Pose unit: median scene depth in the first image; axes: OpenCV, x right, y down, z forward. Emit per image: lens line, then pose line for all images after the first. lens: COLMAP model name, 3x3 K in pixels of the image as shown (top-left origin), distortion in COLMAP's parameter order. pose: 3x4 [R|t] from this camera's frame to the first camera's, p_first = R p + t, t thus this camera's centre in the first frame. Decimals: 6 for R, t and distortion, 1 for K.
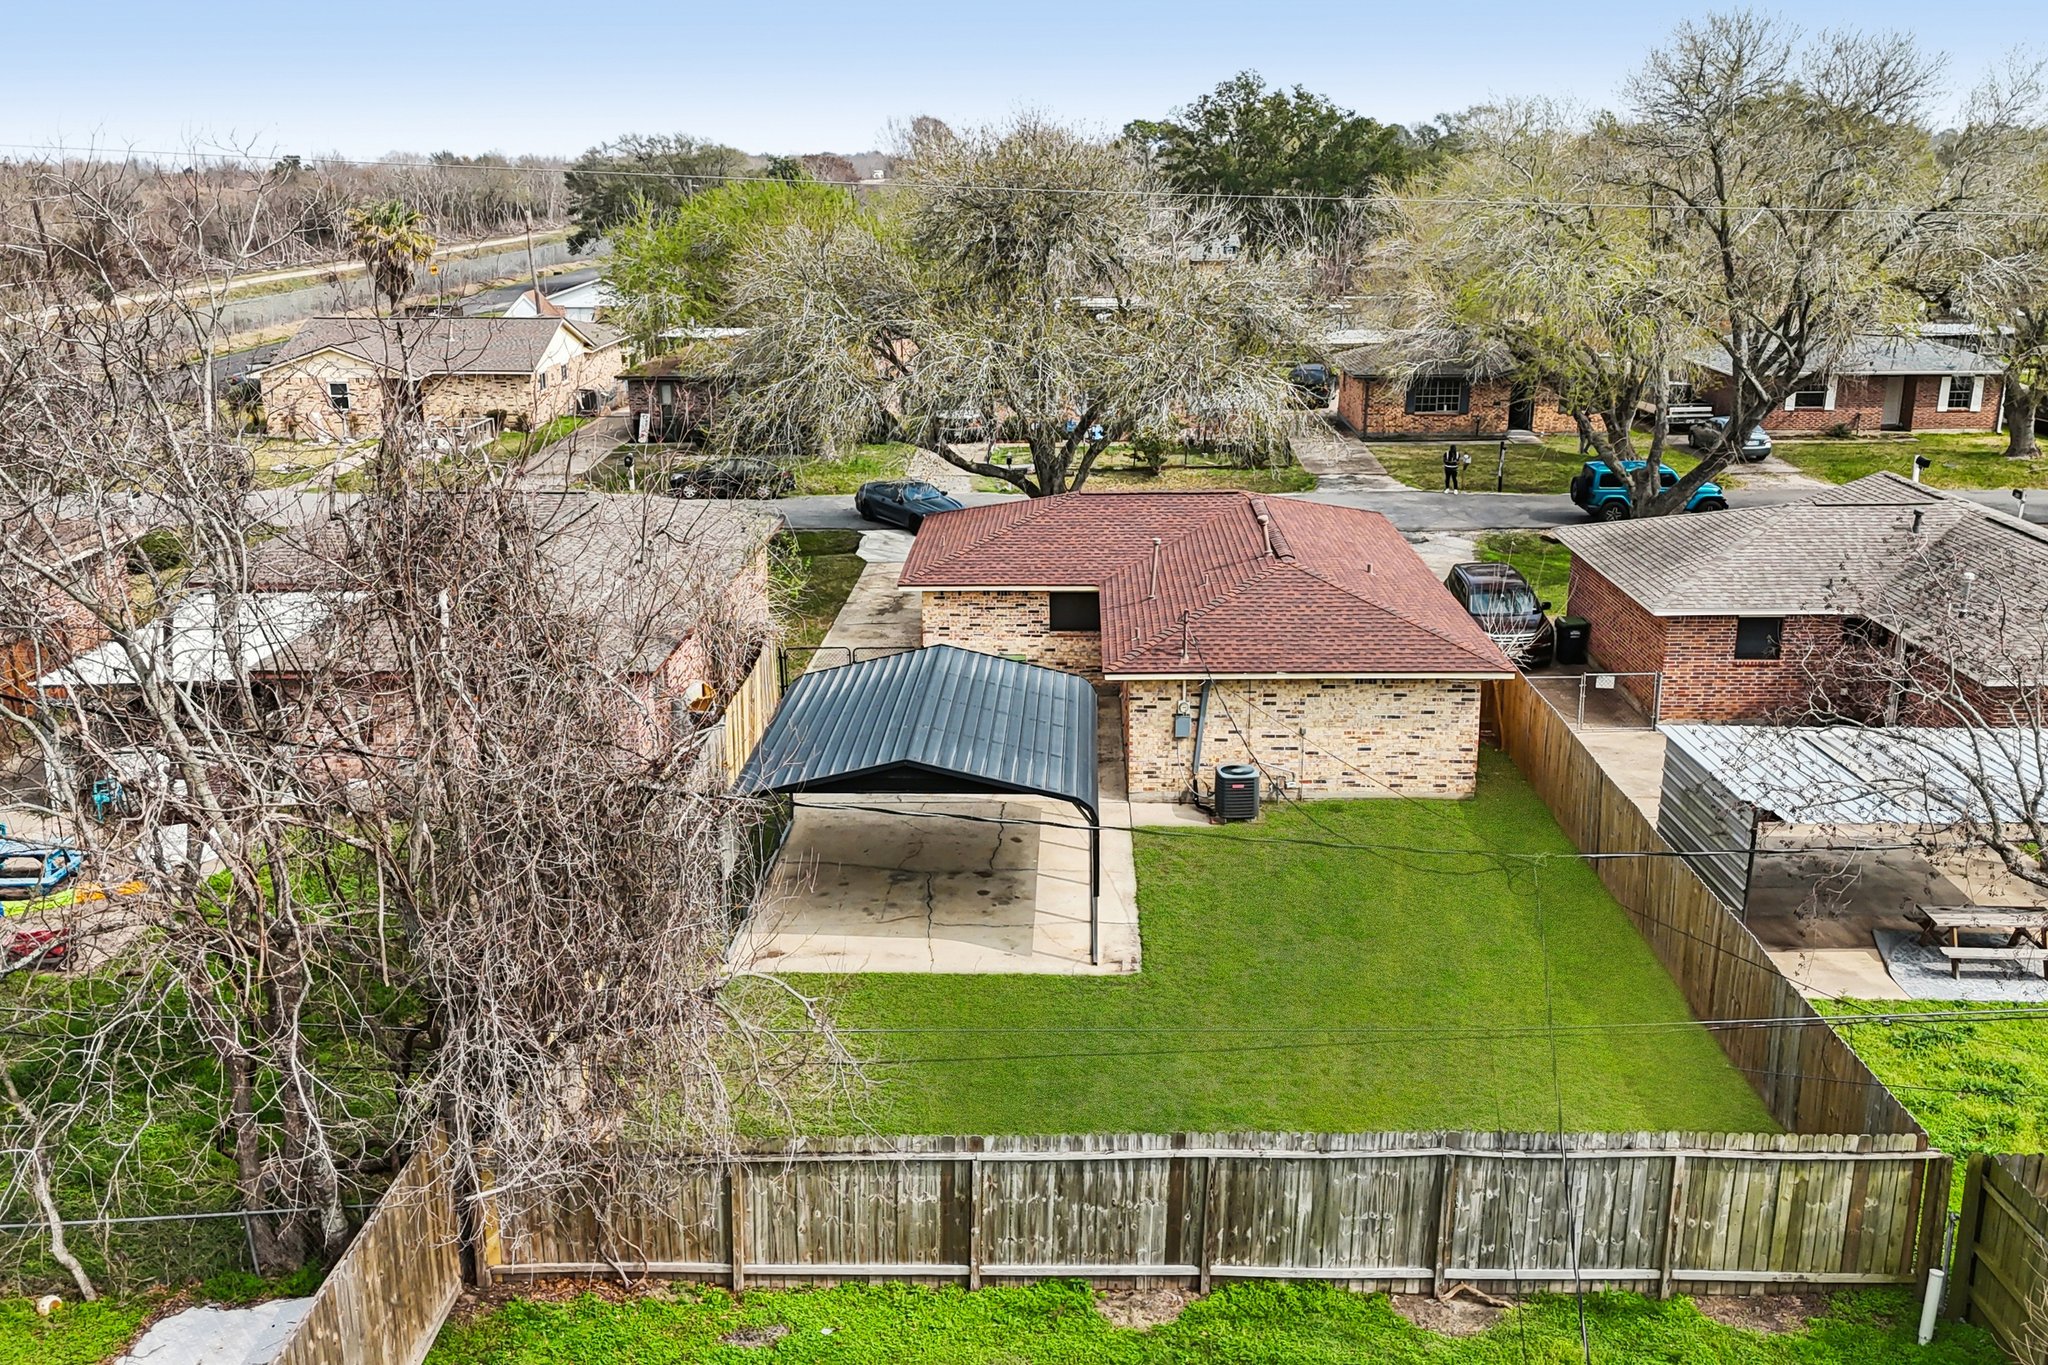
lens RADIAL K [[1813.0, 0, 1031.3], [0, 1813.0, 681.4], [0, 0, 1]] dist [0.065086, -0.071557]
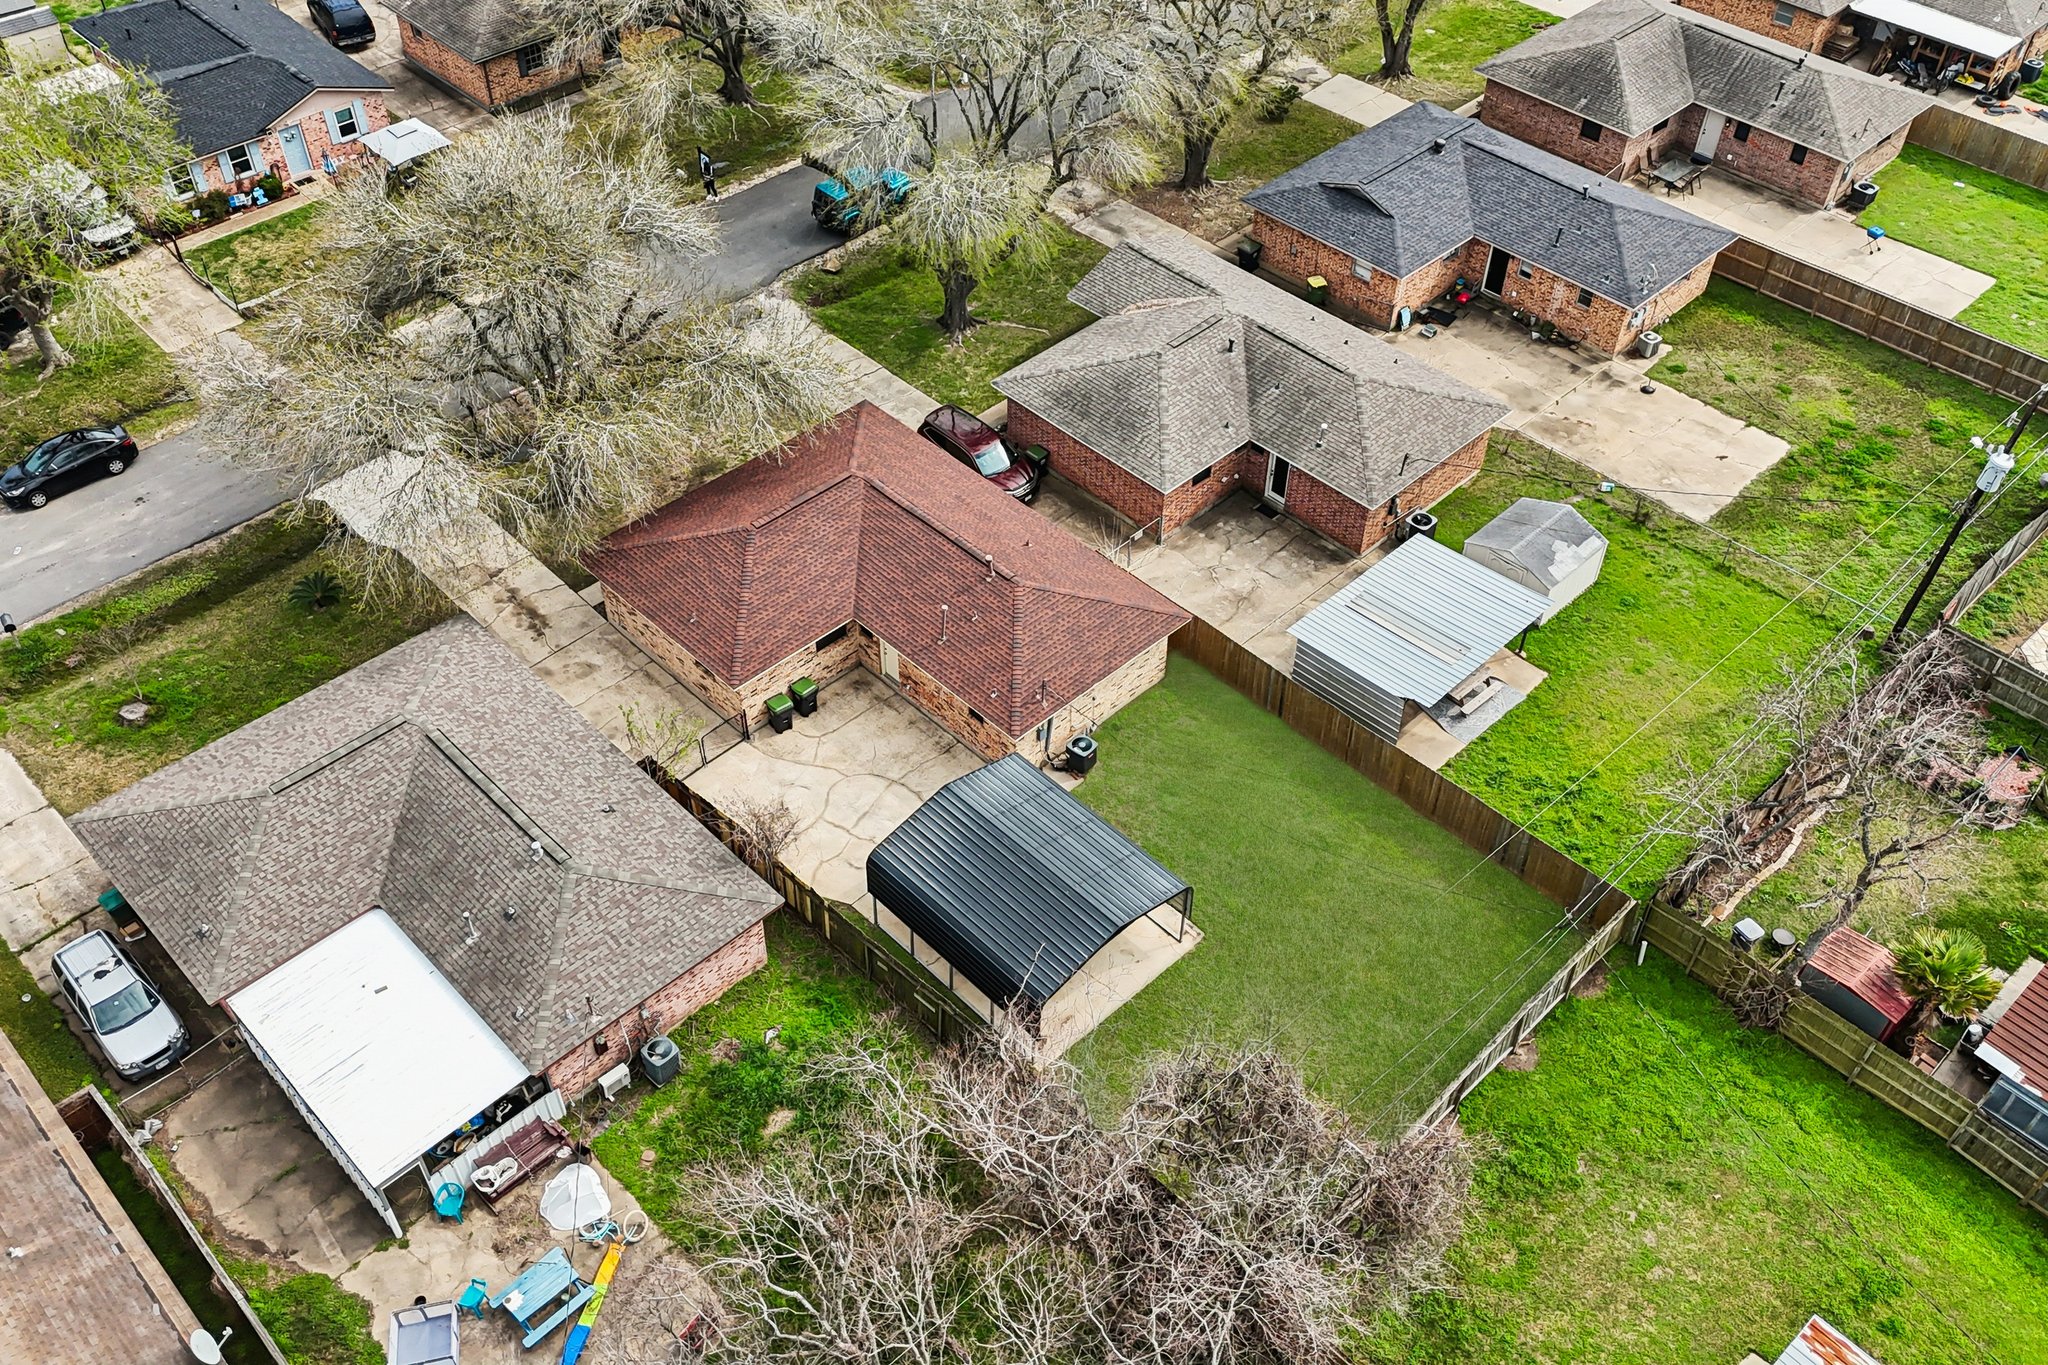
lens RADIAL K [[1794.0, 0, 1024.0], [0, 1794.0, 682.5], [0, 0, 1]] dist [0.052967, -0.047998]
pose [[0.700806, -0.490554, 0.517907, -1.175816], [0.189272, 0.827866, 0.528028, -1.388421], [-0.687784, -0.272020, 0.673022, -0.021127]]
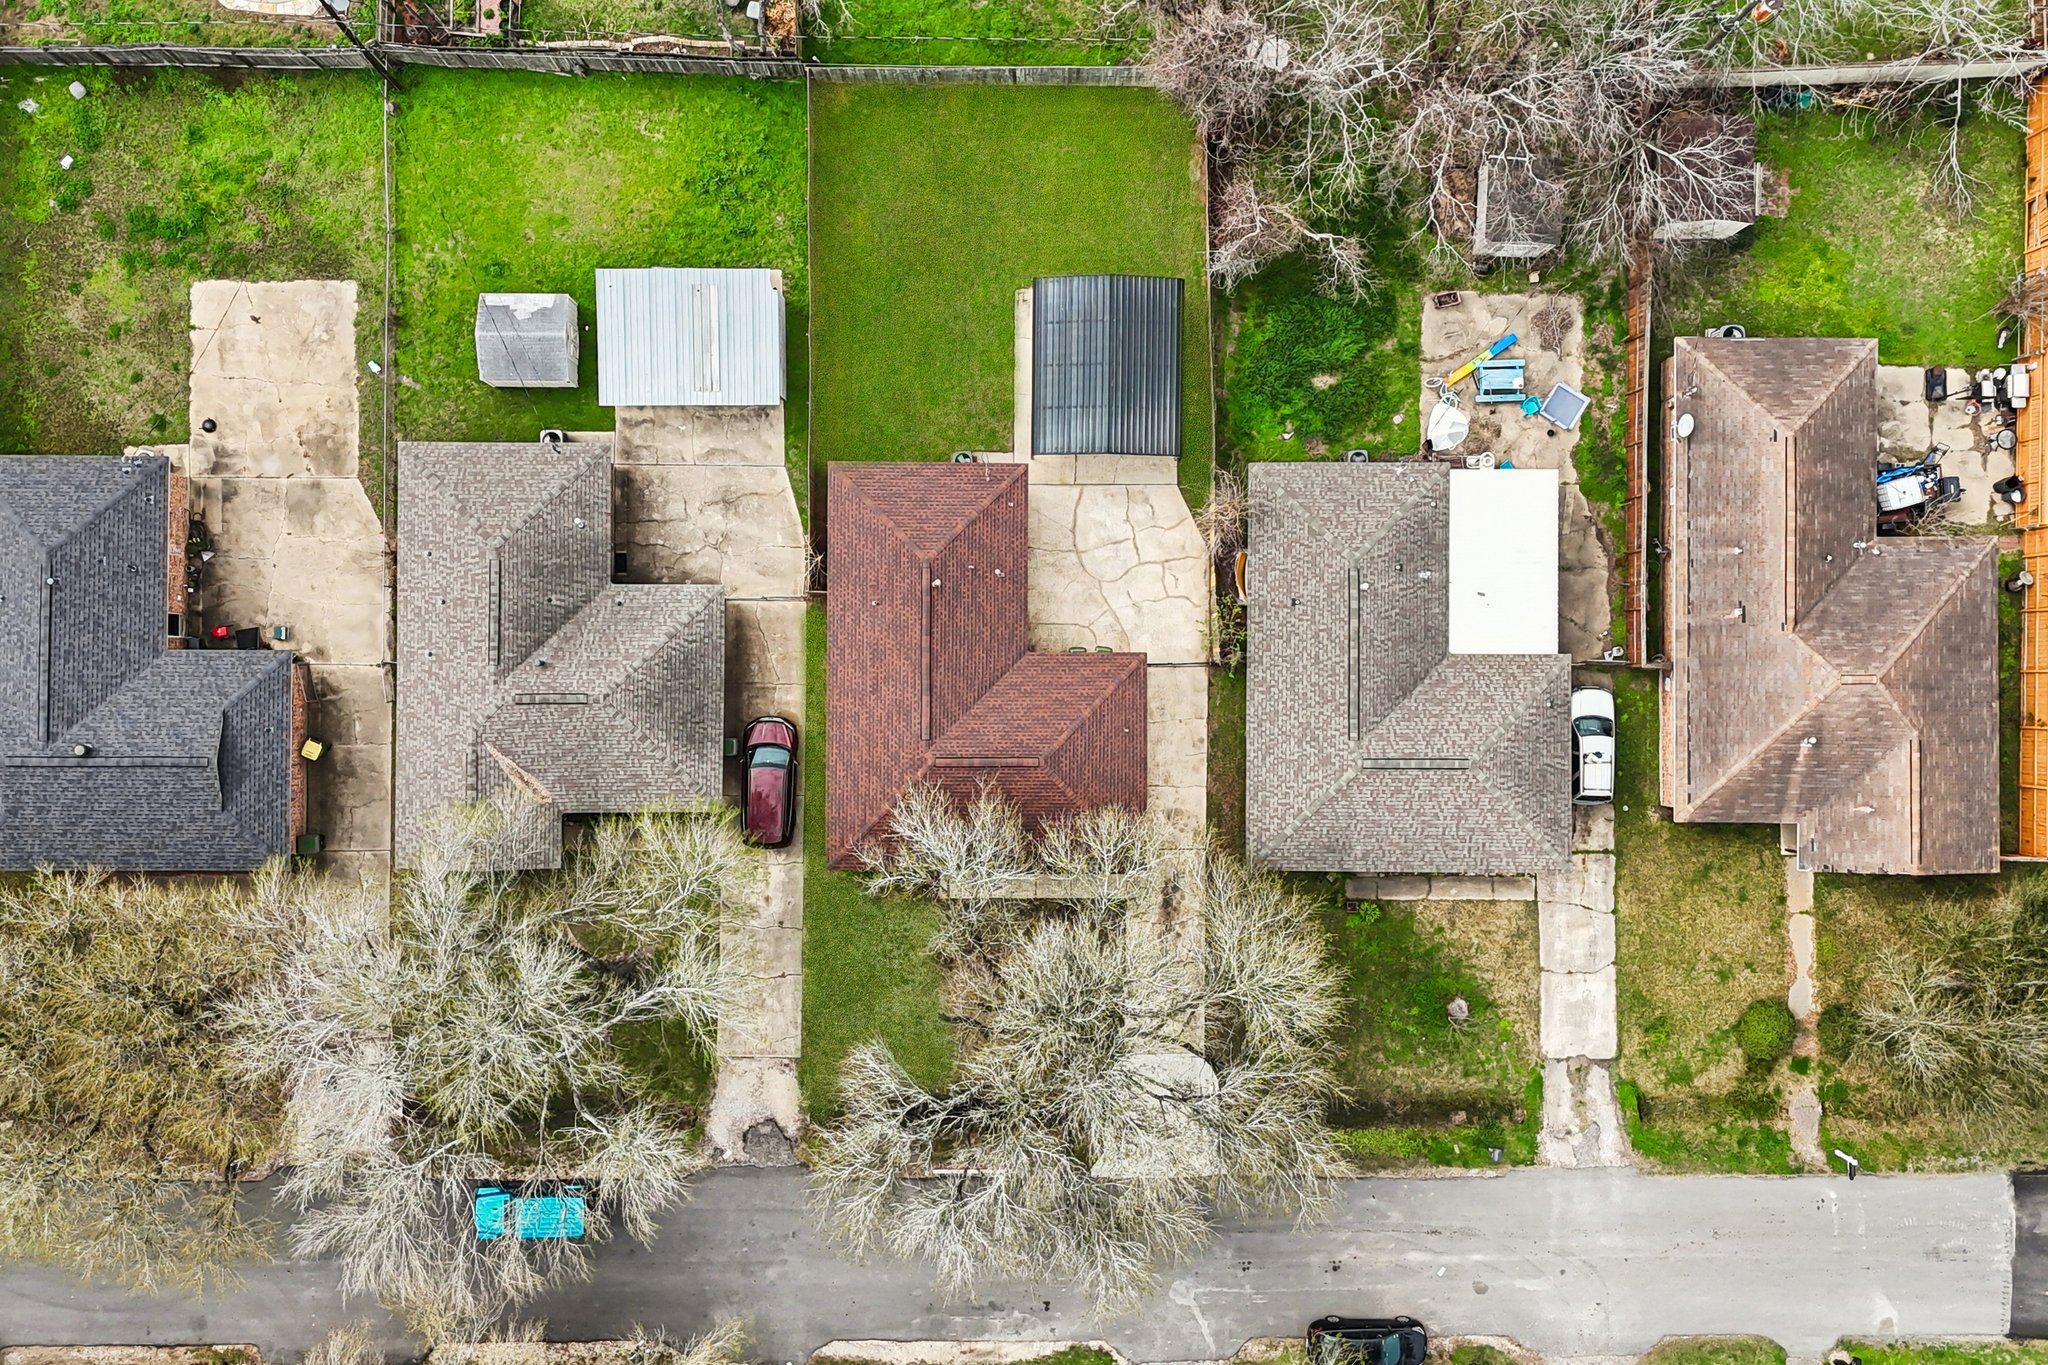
lens RADIAL K [[1825.1, 0, 1028.3], [0, 1825.1, 650.8], [0, 0, 1]] dist [0.067943, -0.083387]
pose [[-0.999796, 0.019511, -0.005288, 0.089270], [-0.010319, -0.267654, 0.963460, -3.351670], [0.017383, 0.963318, 0.267801, 1.073610]]
